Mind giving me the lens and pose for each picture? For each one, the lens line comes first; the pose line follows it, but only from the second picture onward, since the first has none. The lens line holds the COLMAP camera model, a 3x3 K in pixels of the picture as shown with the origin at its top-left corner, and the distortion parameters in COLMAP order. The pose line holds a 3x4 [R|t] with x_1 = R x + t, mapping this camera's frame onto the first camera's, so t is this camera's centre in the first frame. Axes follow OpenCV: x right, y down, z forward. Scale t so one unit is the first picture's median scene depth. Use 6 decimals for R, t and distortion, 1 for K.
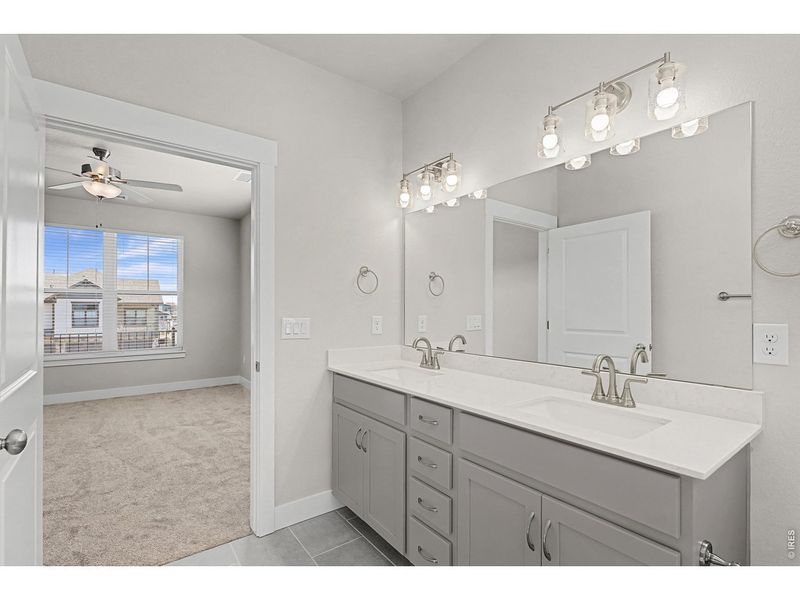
lens RADIAL K [[362.4, 0, 399.8], [0, 362.4, 317.9], [0, 0, 1]] dist [-0.003718, -0.000012]
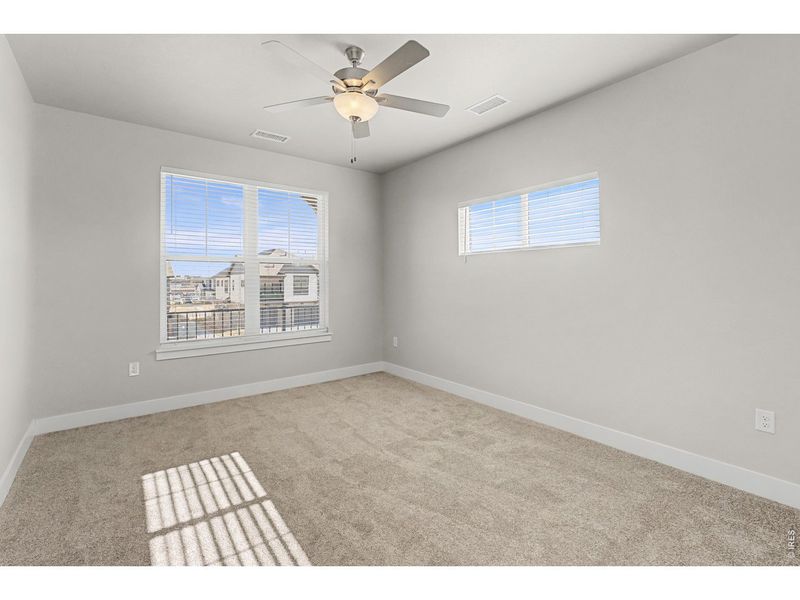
lens RADIAL K [[346.9, 0, 384.3], [0, 346.9, 288.8], [0, 0, 1]] dist [0.000147, 0.000317]
pose [[0.999304, 0.003971, 0.037095, -0.684601], [-0.003588, 0.999940, -0.010388, -0.000529], [-0.037134, 0.010248, 0.999258, 0.290474]]
